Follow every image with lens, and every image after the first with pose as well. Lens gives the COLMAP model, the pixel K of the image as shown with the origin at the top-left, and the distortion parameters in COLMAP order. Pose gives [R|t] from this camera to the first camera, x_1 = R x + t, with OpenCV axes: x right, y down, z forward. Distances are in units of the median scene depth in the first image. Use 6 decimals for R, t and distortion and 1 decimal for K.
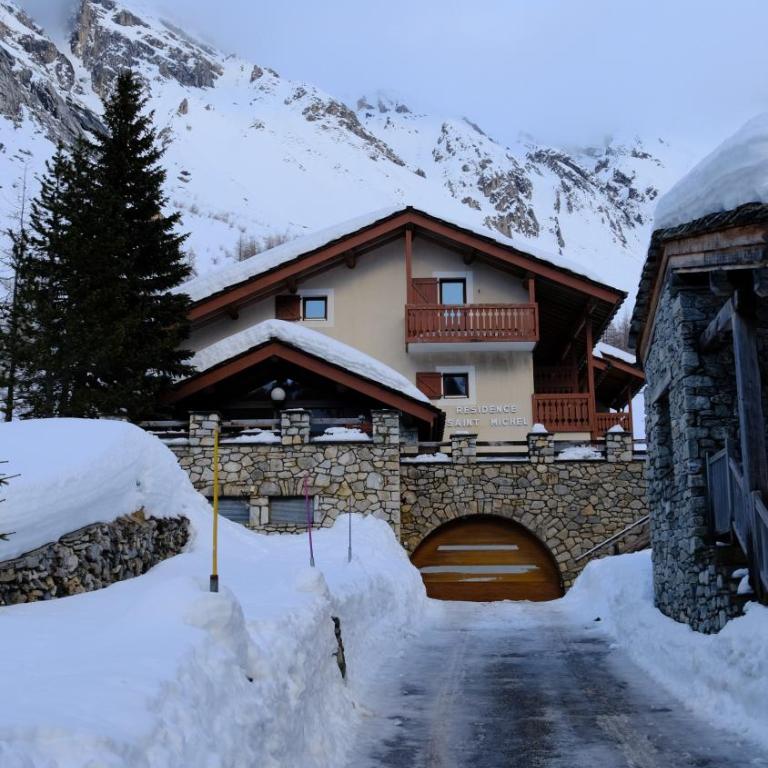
lens RADIAL K [[1086.1, 0, 384.0], [0, 1086.1, 384.0], [0, 0, 1]] dist [-0.197854, 0.024636]
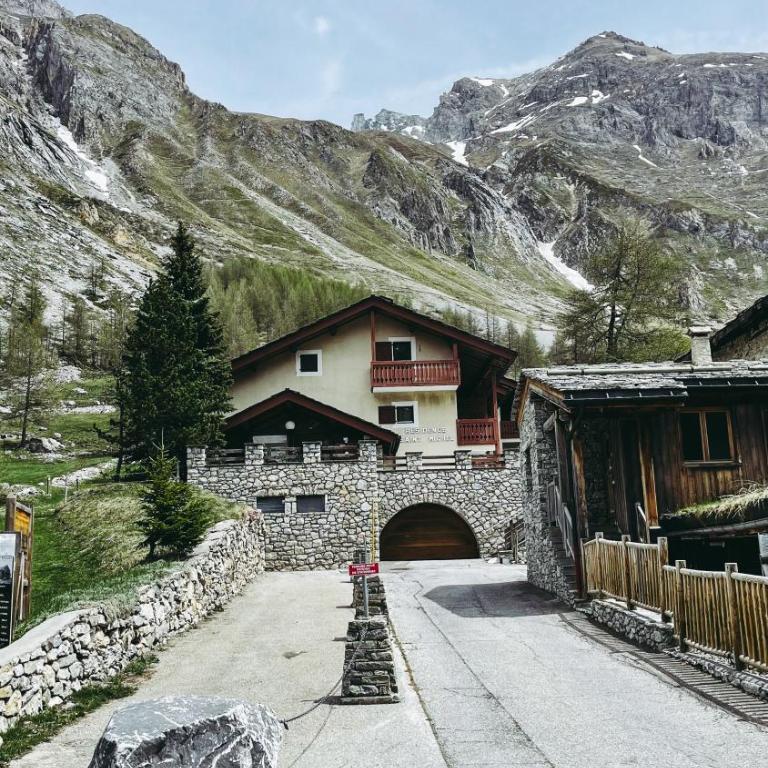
lens RADIAL K [[955.4, 0, 384.0], [0, 955.4, 384.0], [0, 0, 1]] dist [0.028326, 0.045753]
pose [[0.997664, -0.013421, 0.066977, -0.062499], [0.012654, 0.999850, 0.011855, -0.070054], [-0.067126, -0.010979, 0.997684, -0.385788]]
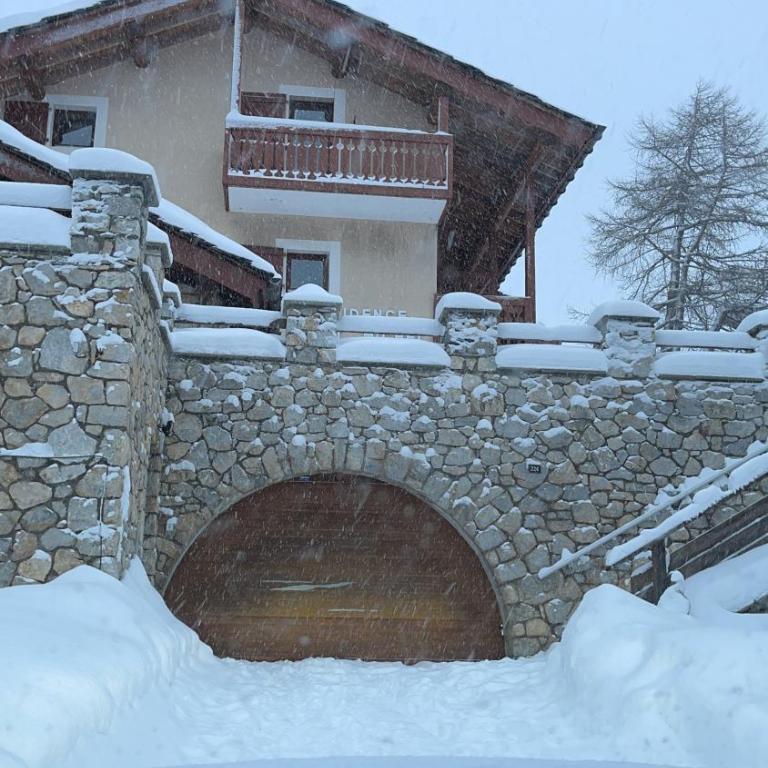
lens RADIAL K [[955.4, 0, 384.0], [0, 955.4, 384.0], [0, 0, 1]] dist [0.028326, 0.045753]
pose [[0.989963, 0.055181, 0.130112, 0.052716], [-0.051646, 0.998203, -0.030392, 0.094533], [-0.131556, 0.023367, 0.991033, 0.586758]]
